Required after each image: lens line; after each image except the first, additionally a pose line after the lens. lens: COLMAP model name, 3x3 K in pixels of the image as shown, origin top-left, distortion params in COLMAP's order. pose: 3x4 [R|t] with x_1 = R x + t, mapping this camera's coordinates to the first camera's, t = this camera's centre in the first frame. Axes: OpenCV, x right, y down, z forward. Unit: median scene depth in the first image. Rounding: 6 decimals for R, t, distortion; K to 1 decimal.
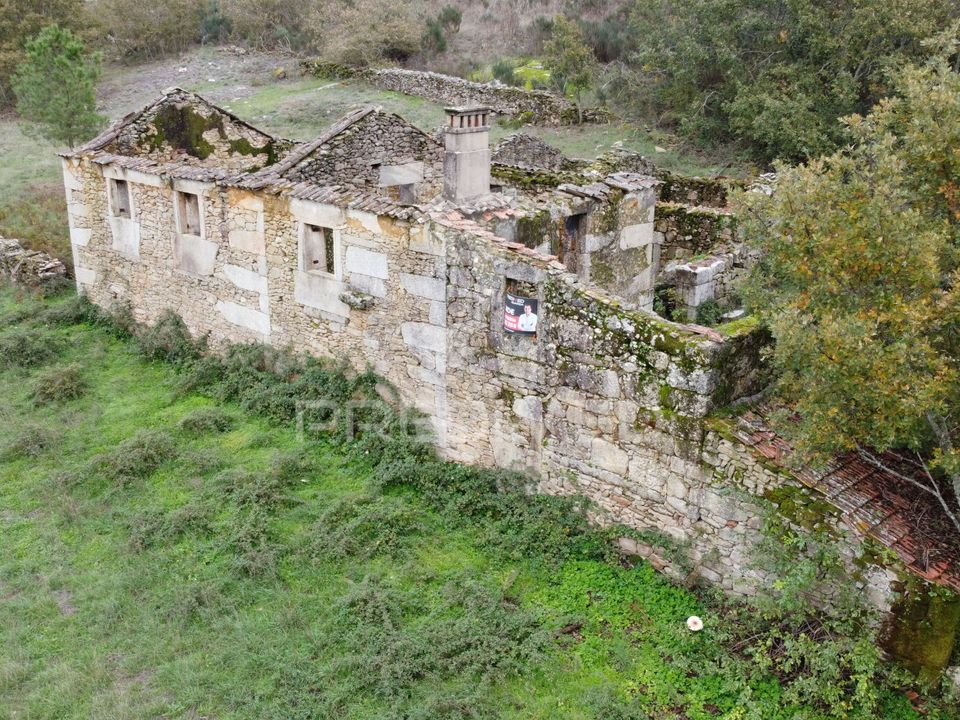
lens RADIAL K [[970.7, 0, 462.2], [0, 970.7, 356.2], [0, 0, 1]] dist [0.046096, -0.111545]
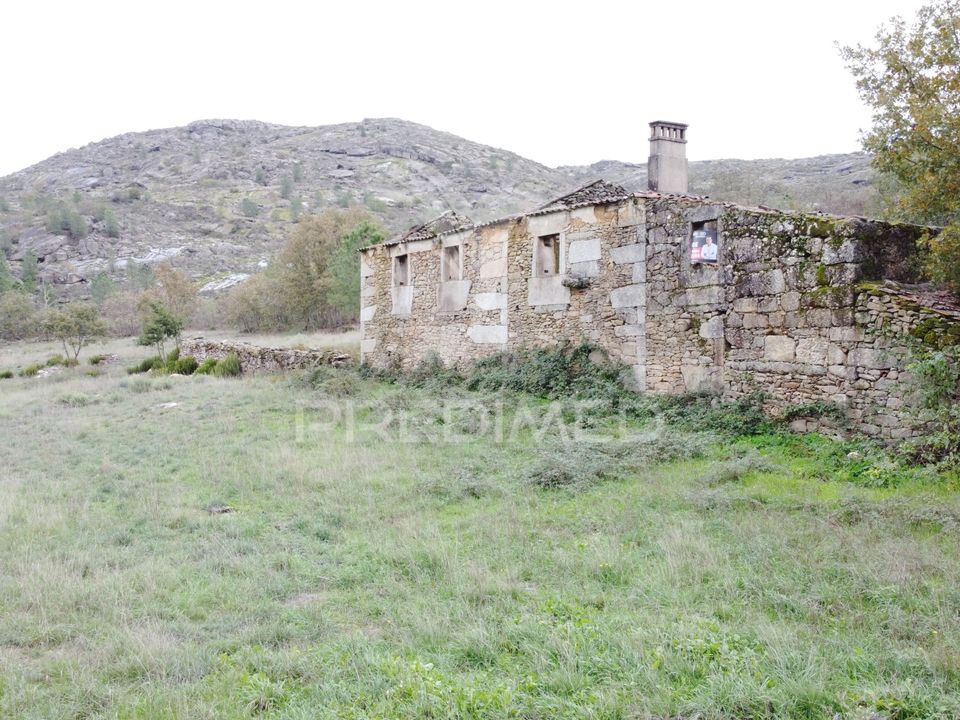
lens RADIAL K [[971.3, 0, 468.4], [0, 971.3, 358.1], [0, 0, 1]] dist [-0.000569, -0.009926]
pose [[0.964391, -0.003527, -0.264459, 0.077953], [-0.077899, 0.951768, -0.296764, 0.377931], [0.252750, 0.306798, 0.917601, -0.114042]]
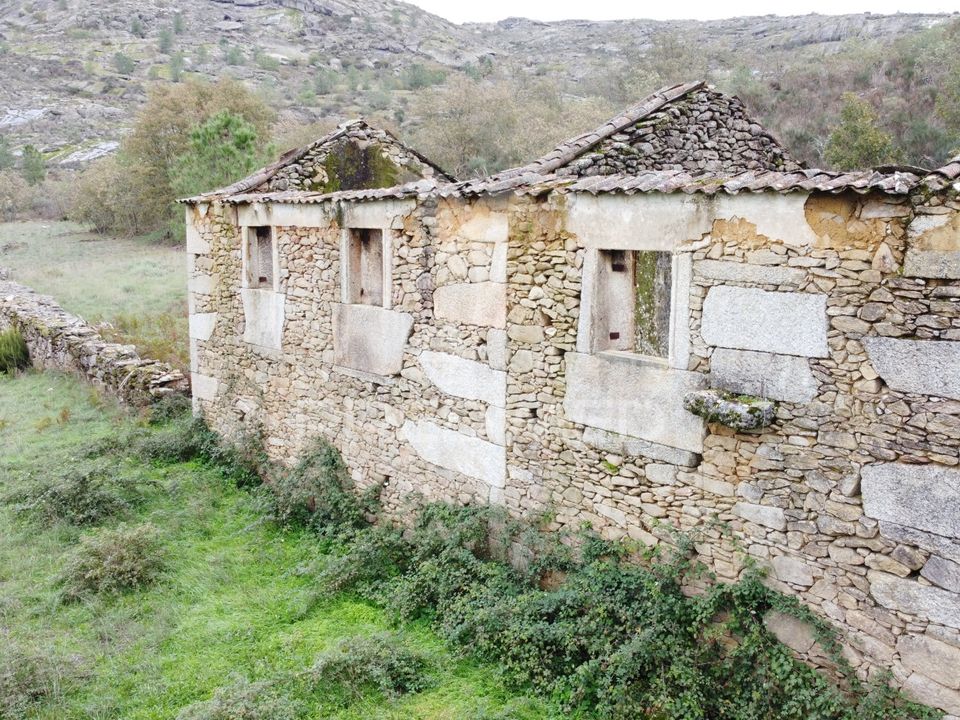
lens RADIAL K [[971.3, 0, 468.4], [0, 971.3, 358.1], [0, 0, 1]] dist [-0.000569, -0.009926]
pose [[0.986007, 0.022465, -0.165181, -0.142534], [-0.050614, 0.984446, -0.168241, -0.002342], [0.158833, 0.174247, 0.971808, 0.527368]]
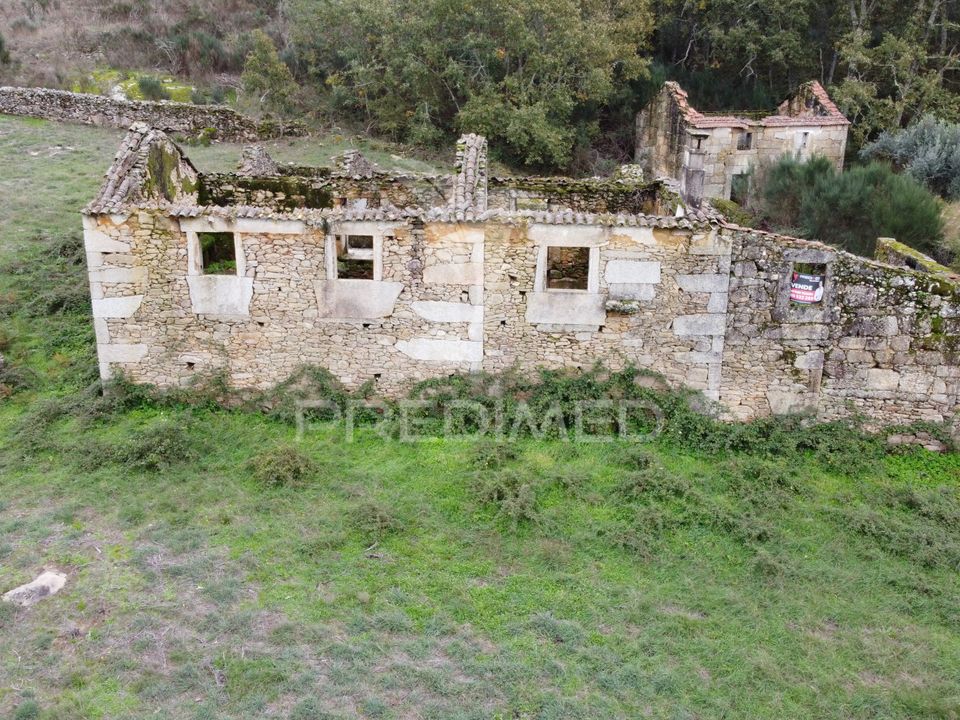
lens RADIAL K [[971.3, 0, 468.4], [0, 971.3, 358.1], [0, 0, 1]] dist [-0.000569, -0.009926]
pose [[0.767208, -0.193875, 0.611396, -0.886076], [0.191037, 0.979031, 0.070730, -0.106340], [-0.612288, 0.062535, 0.788158, 0.212689]]
